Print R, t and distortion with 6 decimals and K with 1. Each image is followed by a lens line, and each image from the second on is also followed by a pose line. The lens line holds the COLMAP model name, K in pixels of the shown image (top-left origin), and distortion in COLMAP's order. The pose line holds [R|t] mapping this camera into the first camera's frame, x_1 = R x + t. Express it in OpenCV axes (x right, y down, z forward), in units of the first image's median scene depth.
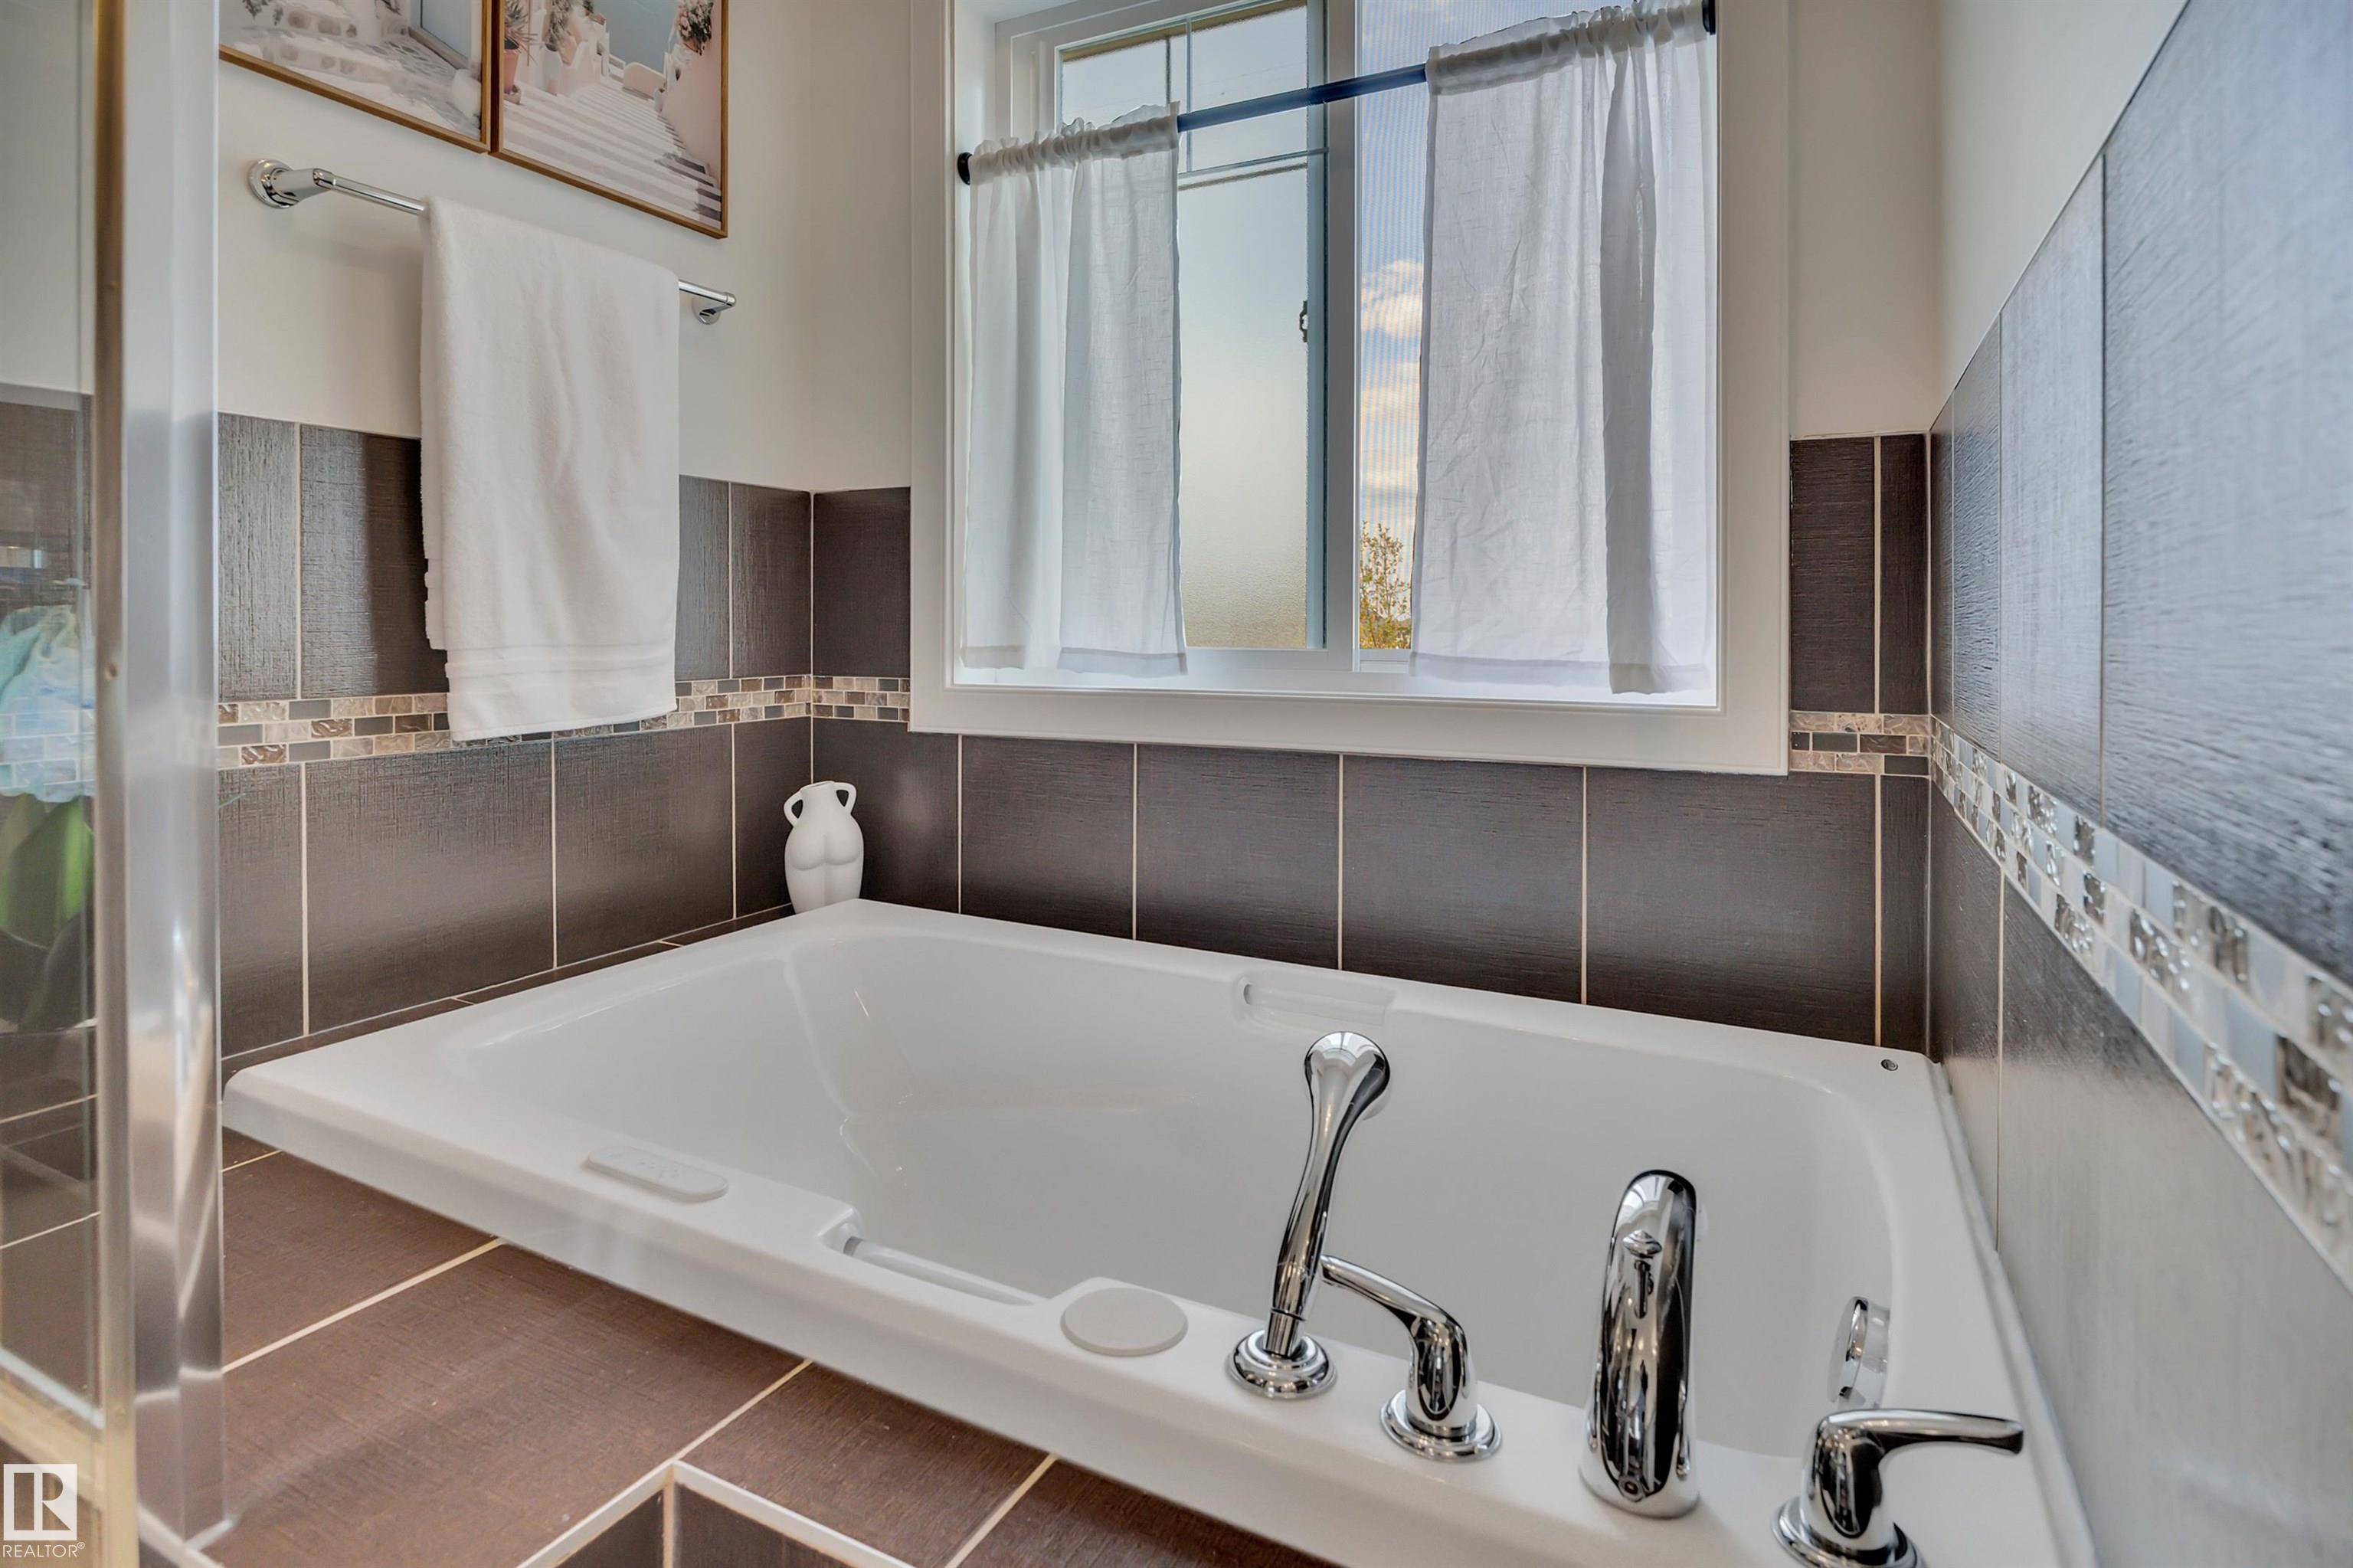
lens RADIAL K [[1228.3, 0, 1153.9], [0, 1228.3, 644.3], [0, 0, 1]] dist [0.004313, 0.001020]
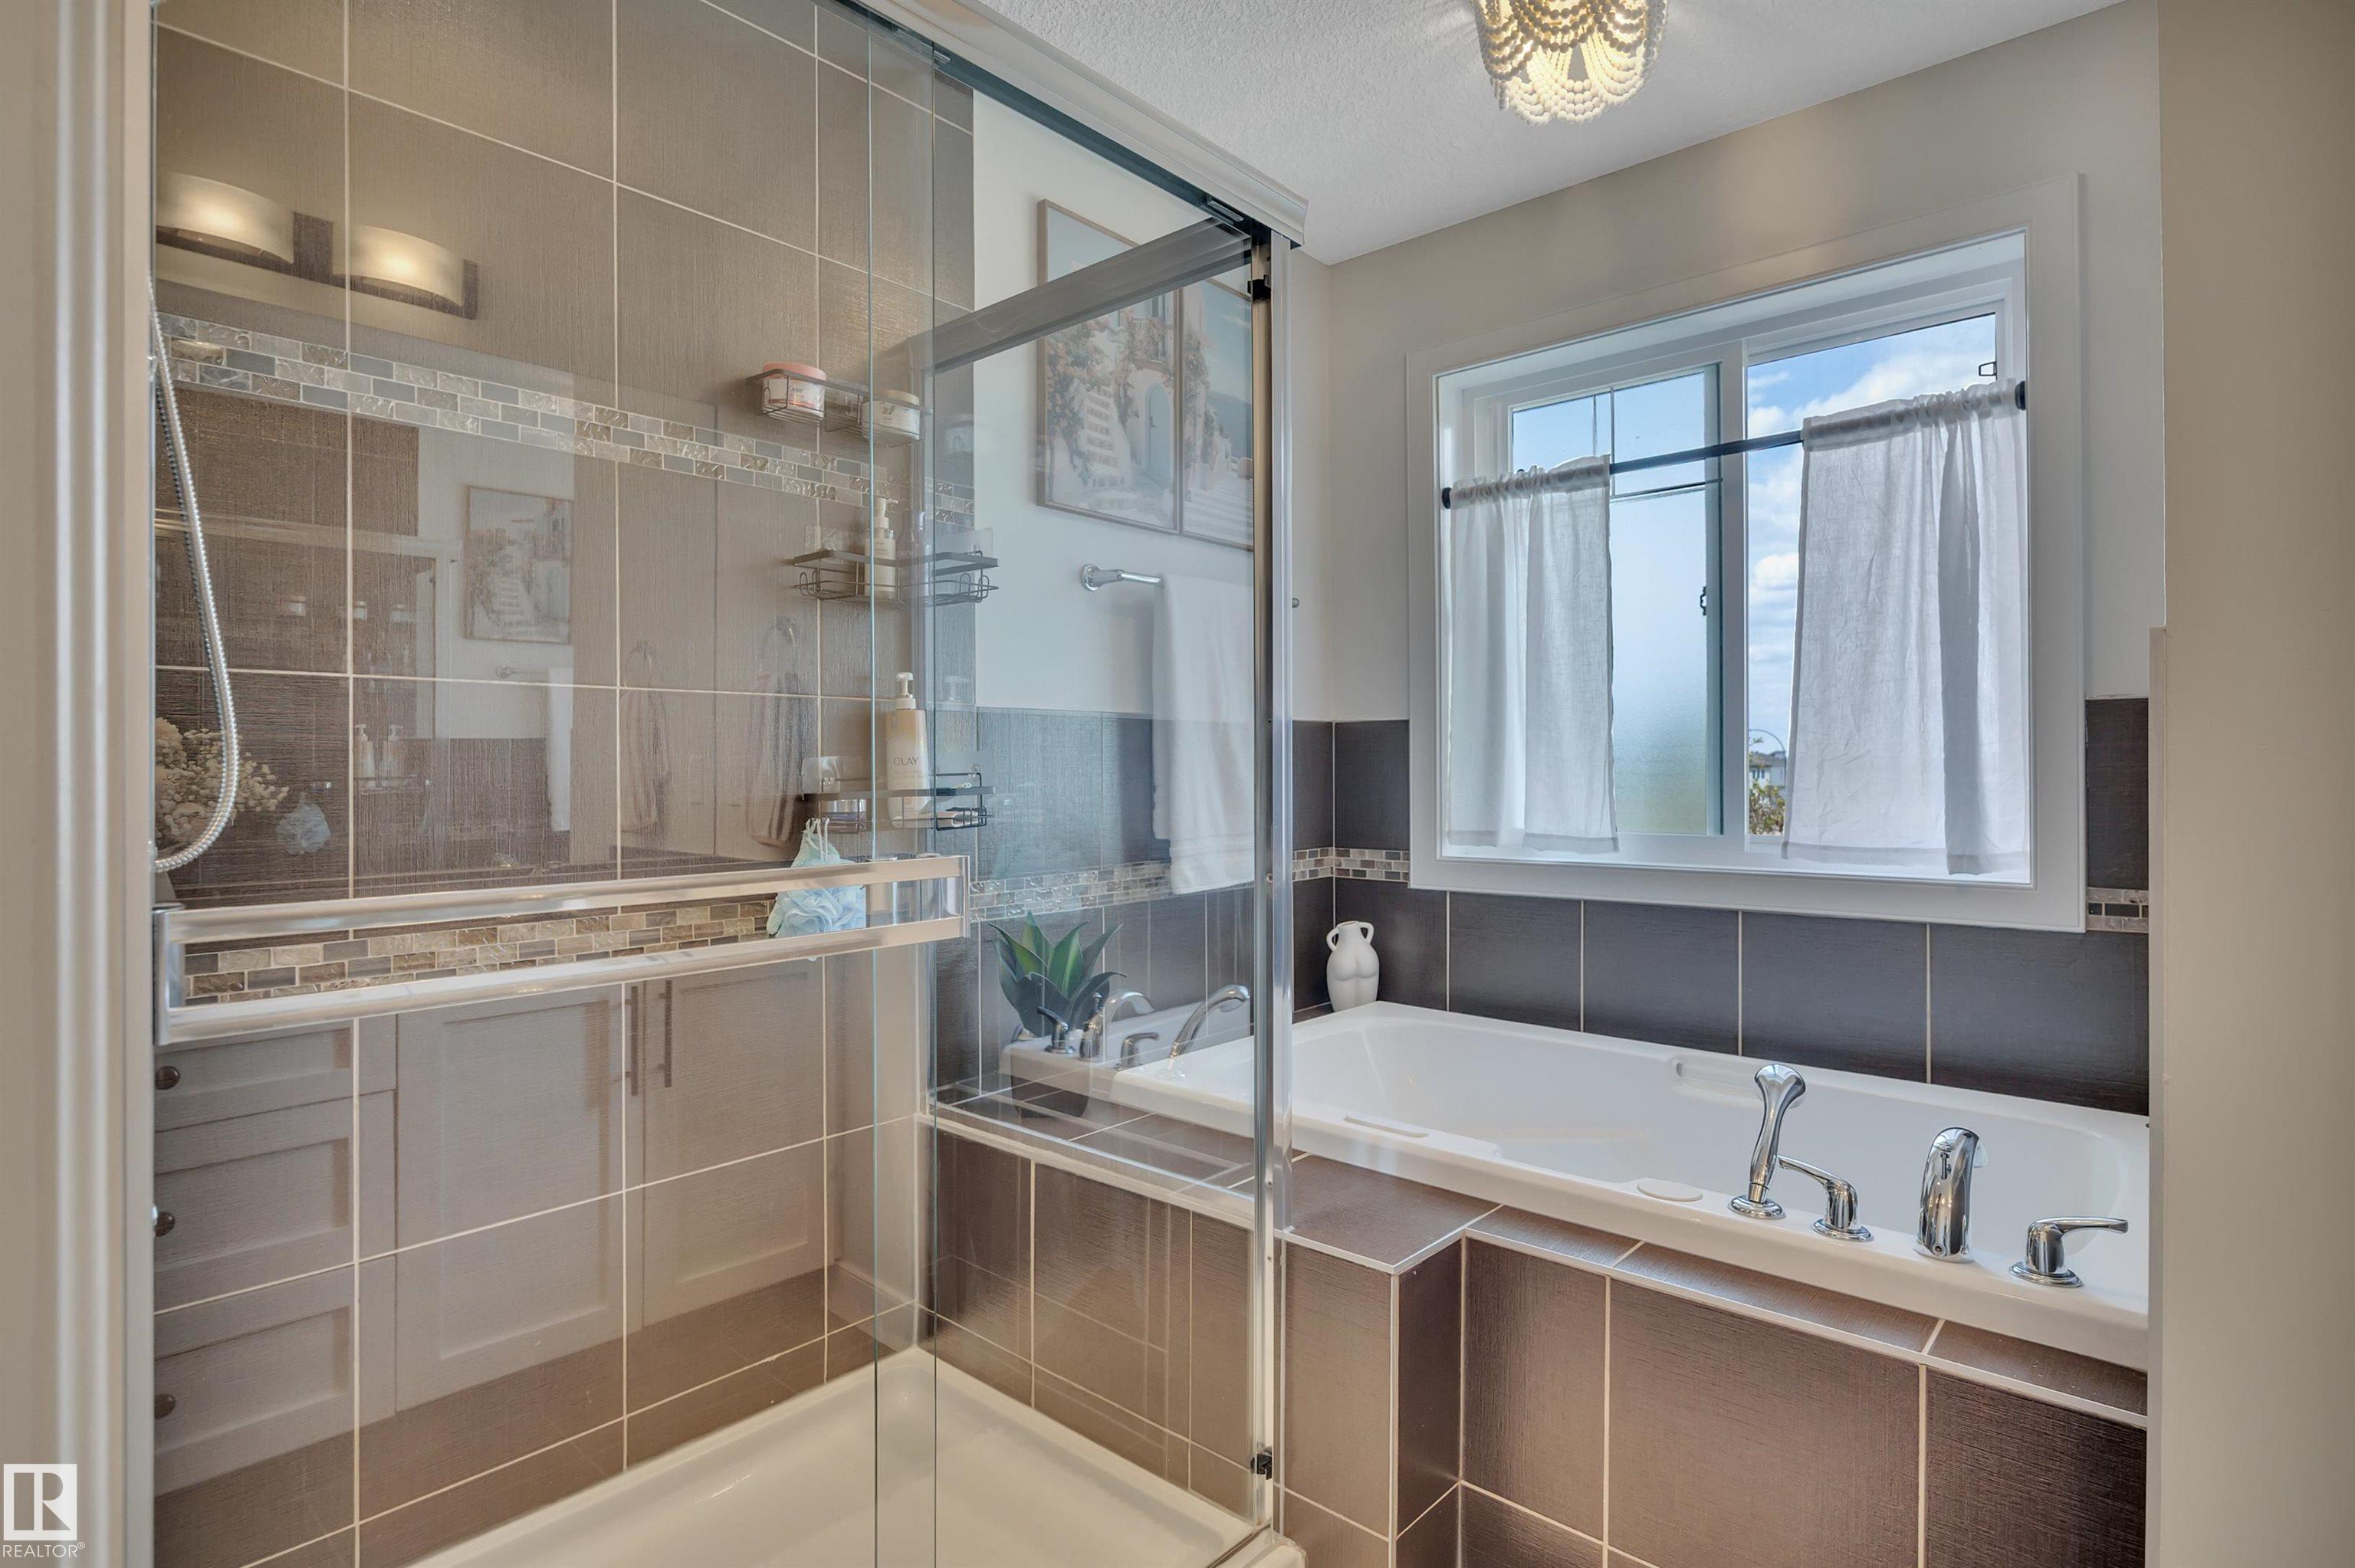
lens RADIAL K [[1201.2, 0, 1172.3], [0, 1201.2, 783.7], [0, 0, 1]] dist [-0.000212, -0.000608]
pose [[0.971957, -0.005922, -0.235084, -0.171573], [0.005533, 0.999982, -0.002313, -0.063631], [0.235093, 0.000948, 0.971972, -0.556314]]
